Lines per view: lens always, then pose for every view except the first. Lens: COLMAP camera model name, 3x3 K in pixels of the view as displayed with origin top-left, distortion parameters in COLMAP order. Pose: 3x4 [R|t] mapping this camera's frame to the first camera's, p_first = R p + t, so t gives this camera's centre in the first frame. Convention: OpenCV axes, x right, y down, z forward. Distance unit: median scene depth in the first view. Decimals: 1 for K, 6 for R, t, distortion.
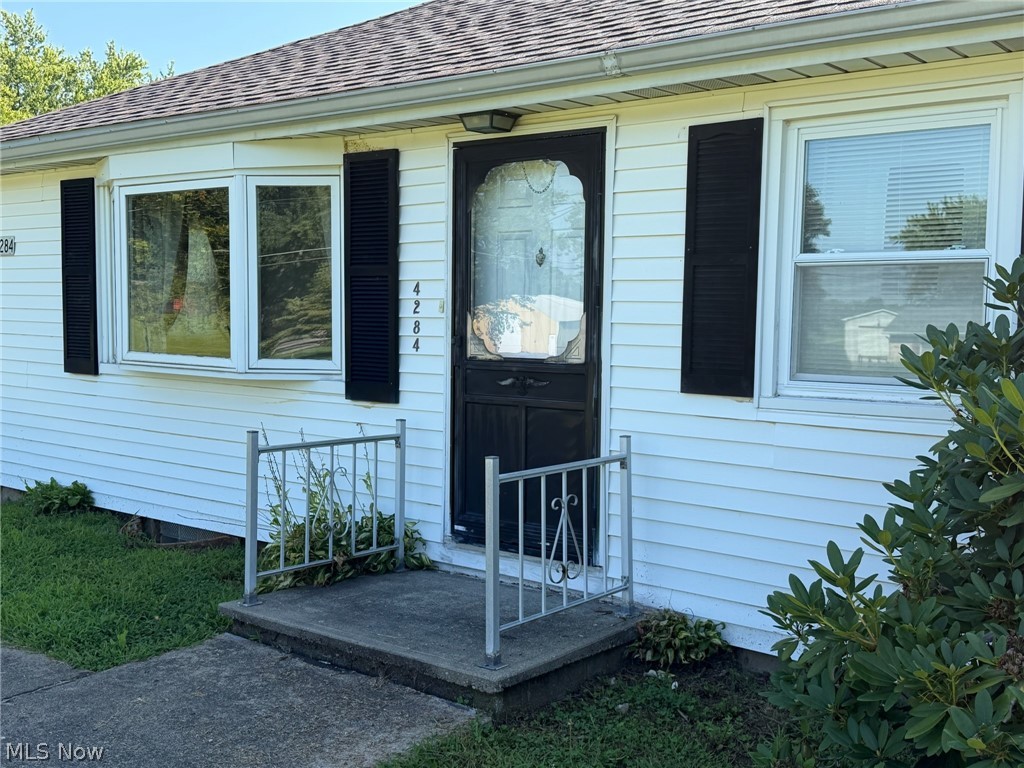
lens RADIAL K [[1073.7, 0, 512.7], [0, 1073.7, 390.2], [0, 0, 1]] dist [0.074128, 0.000000]
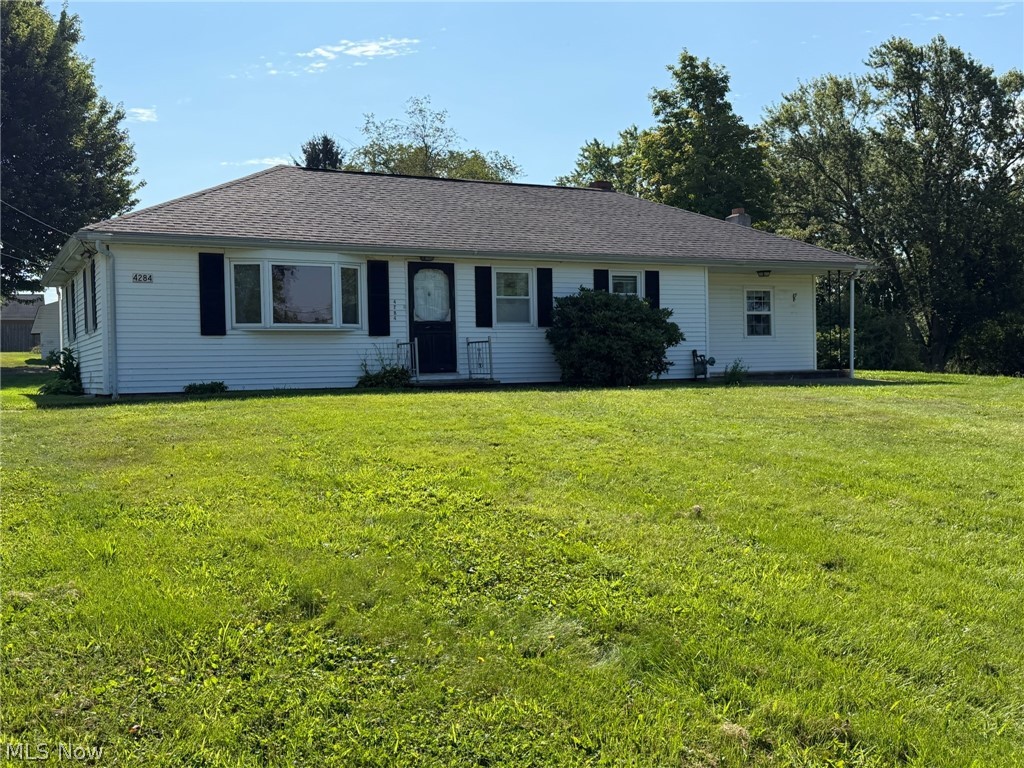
lens RADIAL K [[1032.2, 0, 513.9], [0, 1032.2, 381.0], [0, 0, 1]] dist [0.095607, 0.000000]
pose [[0.417976, -0.036532, 0.907723, -2.793022], [0.092213, 0.995736, -0.002387, 0.190514], [-0.903766, 0.084702, 0.419563, -0.667527]]
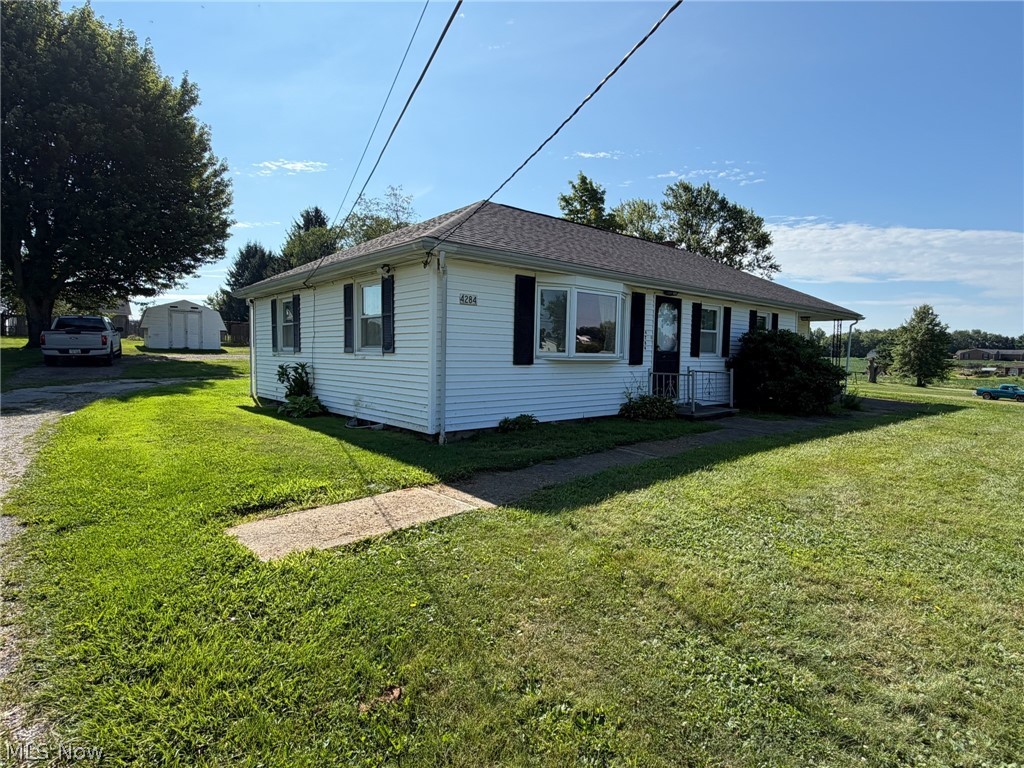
lens RADIAL K [[542.9, 0, 511.5], [0, 542.9, 384.3], [0, 0, 1]] dist [0.022603, 0.001737]
pose [[0.191645, -0.071422, 0.978862, -1.900664], [0.058958, 0.996385, 0.061157, -0.057153], [-0.979692, 0.045991, 0.195164, 1.049187]]
